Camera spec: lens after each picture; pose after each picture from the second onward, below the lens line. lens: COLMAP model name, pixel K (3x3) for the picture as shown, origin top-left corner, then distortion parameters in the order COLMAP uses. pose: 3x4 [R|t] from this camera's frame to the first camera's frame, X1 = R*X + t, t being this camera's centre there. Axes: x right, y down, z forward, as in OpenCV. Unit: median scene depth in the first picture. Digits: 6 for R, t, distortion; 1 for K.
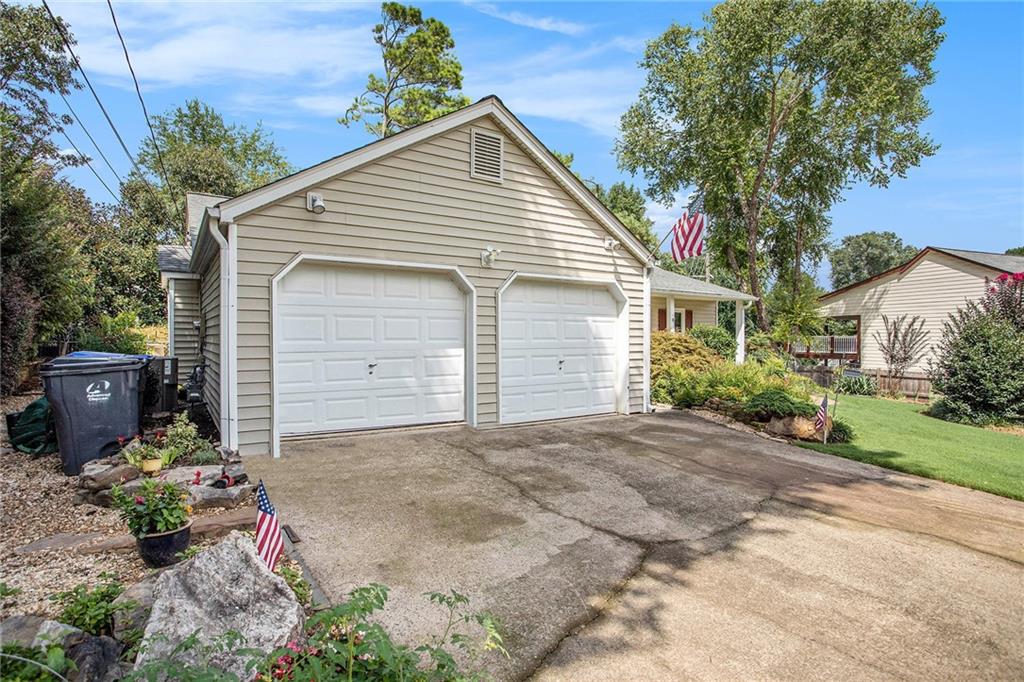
lens RADIAL K [[520.6, 0, 512.0], [0, 520.6, 341.0], [0, 0, 1]] dist [-0.018103, 0.000425]
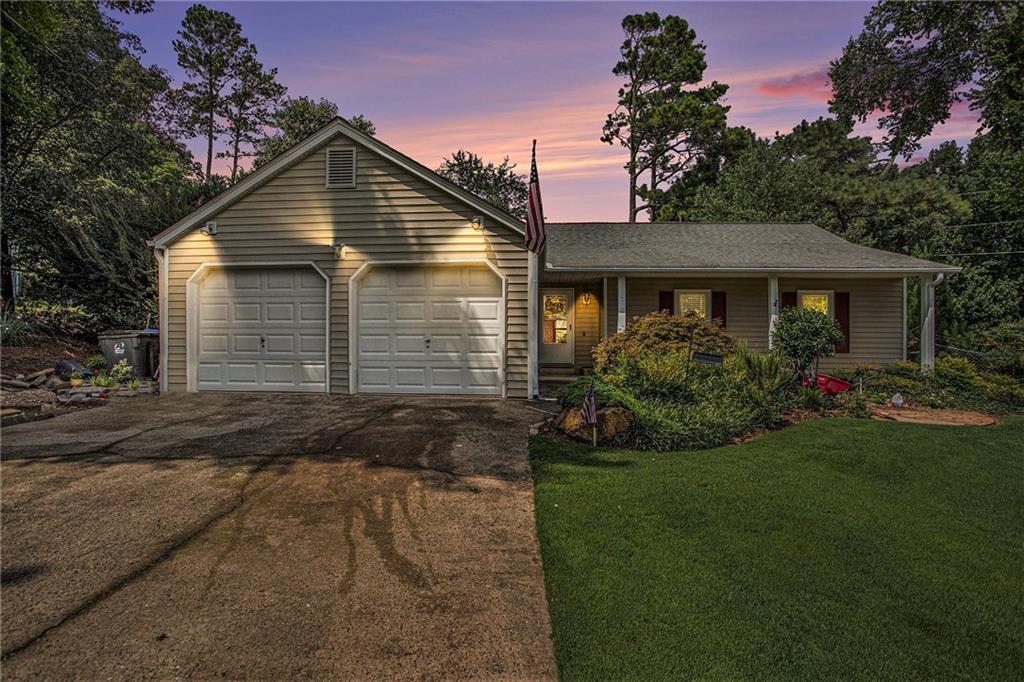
lens RADIAL K [[501.6, 0, 503.6], [0, 501.6, 343.4], [0, 0, 1]] dist [-0.071424, 0.031023]
pose [[0.785135, 0.006658, -0.619289, 0.845149], [-0.005746, 0.999977, 0.003466, 0.040338], [0.619298, 0.000837, 0.785155, 0.290387]]
